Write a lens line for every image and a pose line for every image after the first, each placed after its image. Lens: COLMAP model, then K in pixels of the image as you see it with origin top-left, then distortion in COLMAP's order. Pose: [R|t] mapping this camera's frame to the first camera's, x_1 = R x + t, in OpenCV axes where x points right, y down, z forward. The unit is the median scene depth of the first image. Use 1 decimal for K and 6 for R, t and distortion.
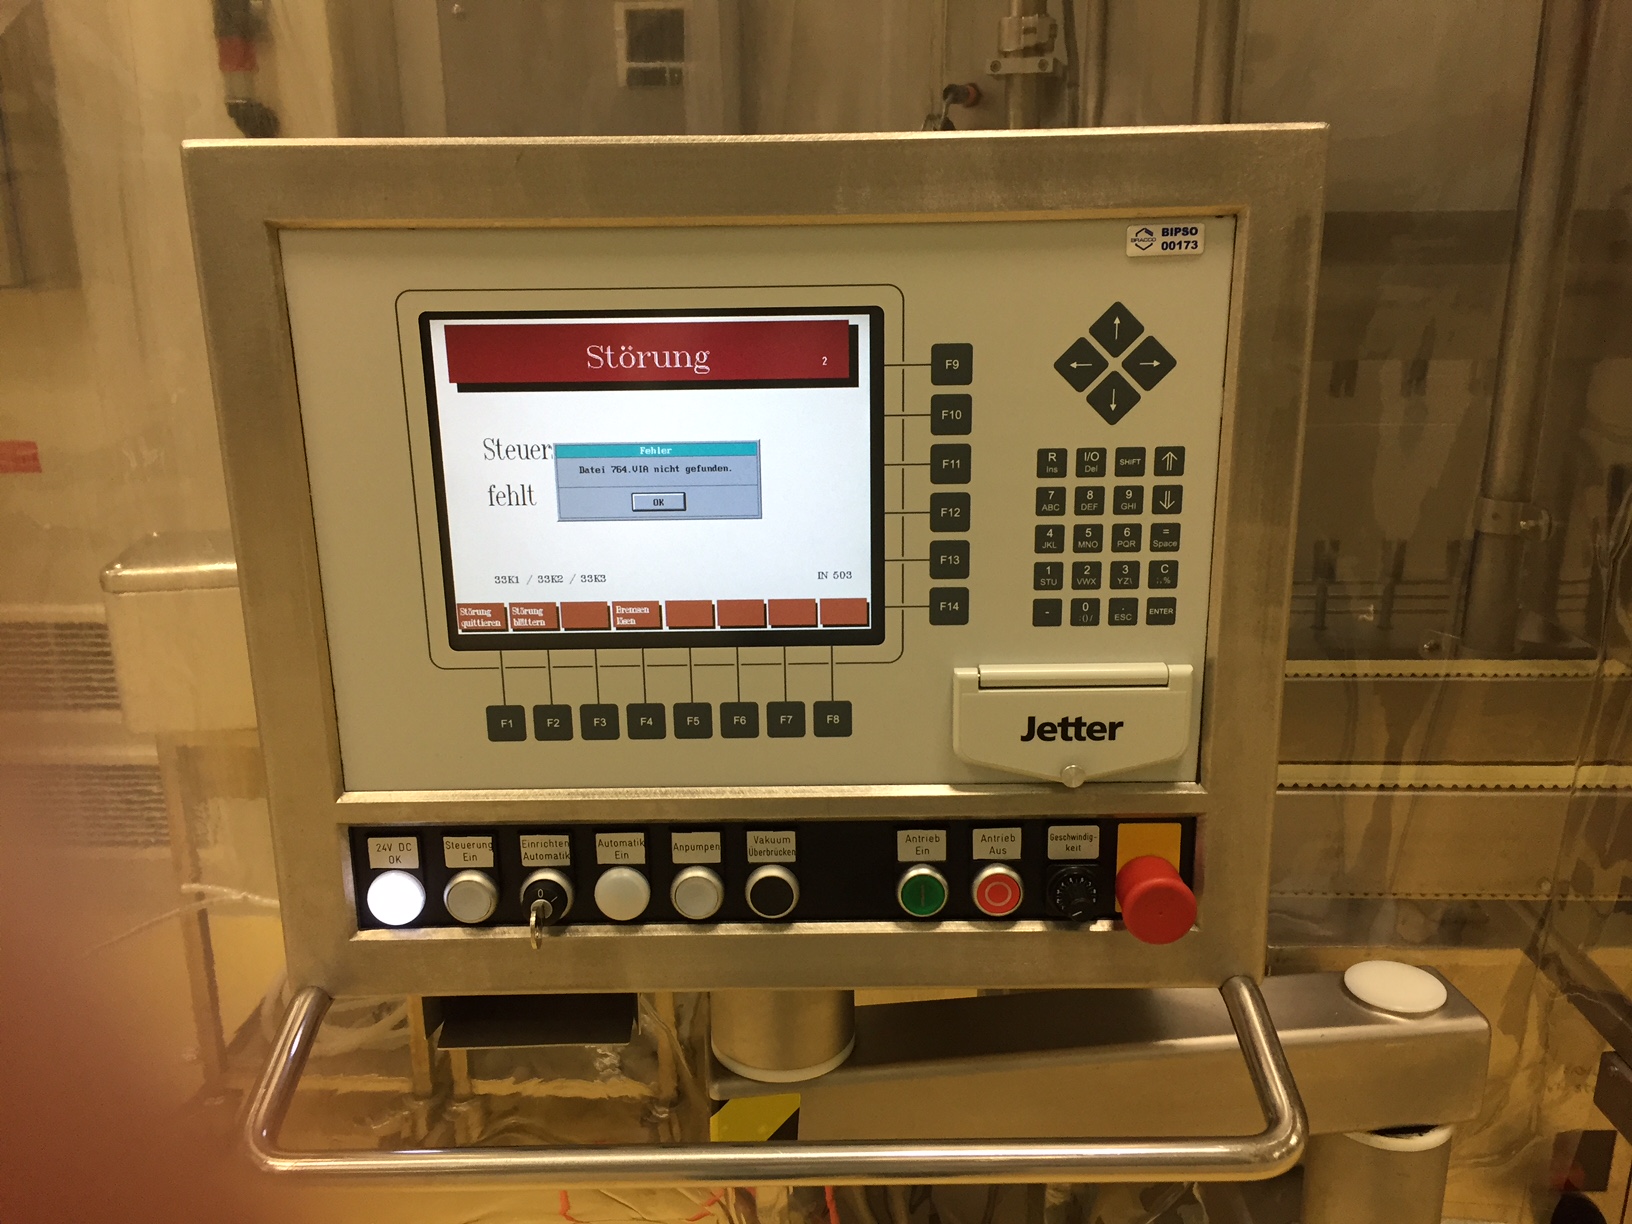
lens RADIAL K [[1394.9, 0, 816.0], [0, 1394.9, 612.0], [0, 0, 1]] dist [0.080797, -0.095391]
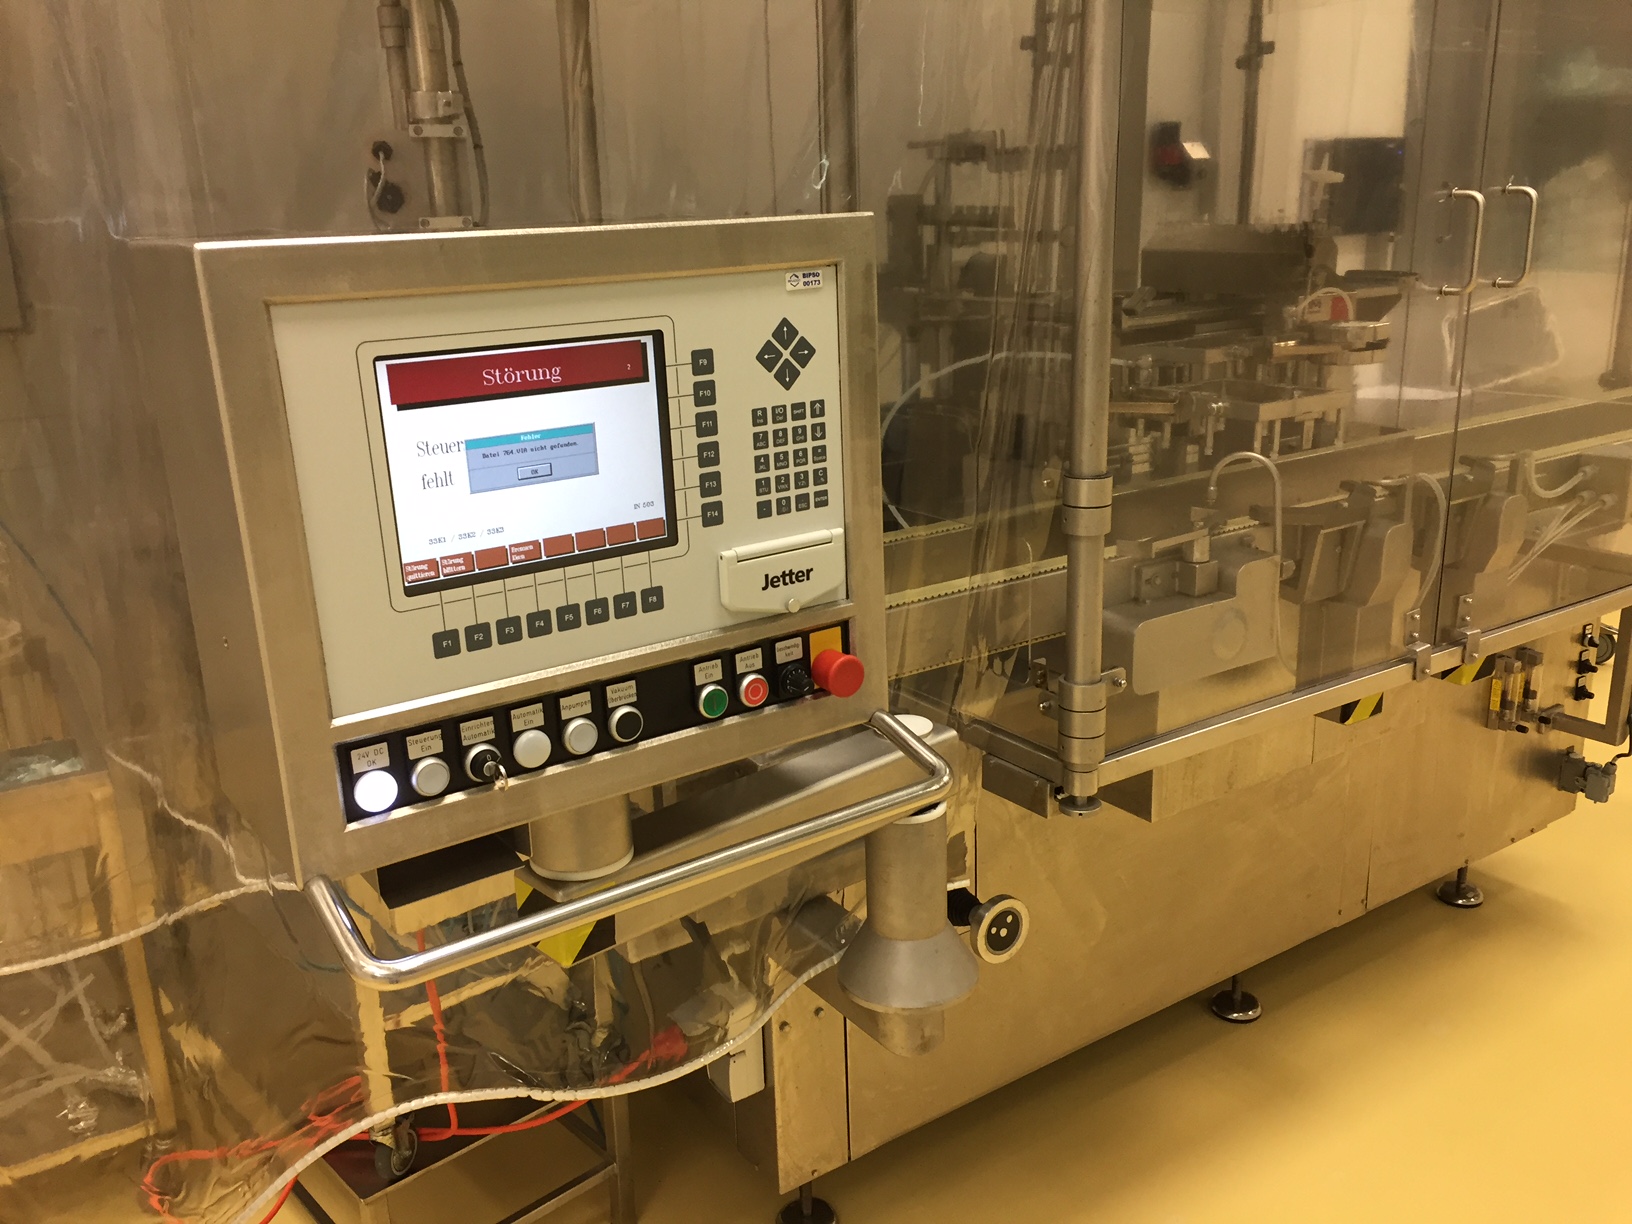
lens RADIAL K [[1394.9, 0, 816.0], [0, 1394.9, 612.0], [0, 0, 1]] dist [0.080797, -0.095391]
pose [[0.818030, -0.182524, 0.545446, -0.698547], [0.184112, 0.981512, 0.052325, 0.044142], [-0.544912, 0.057619, 0.836511, -0.390816]]
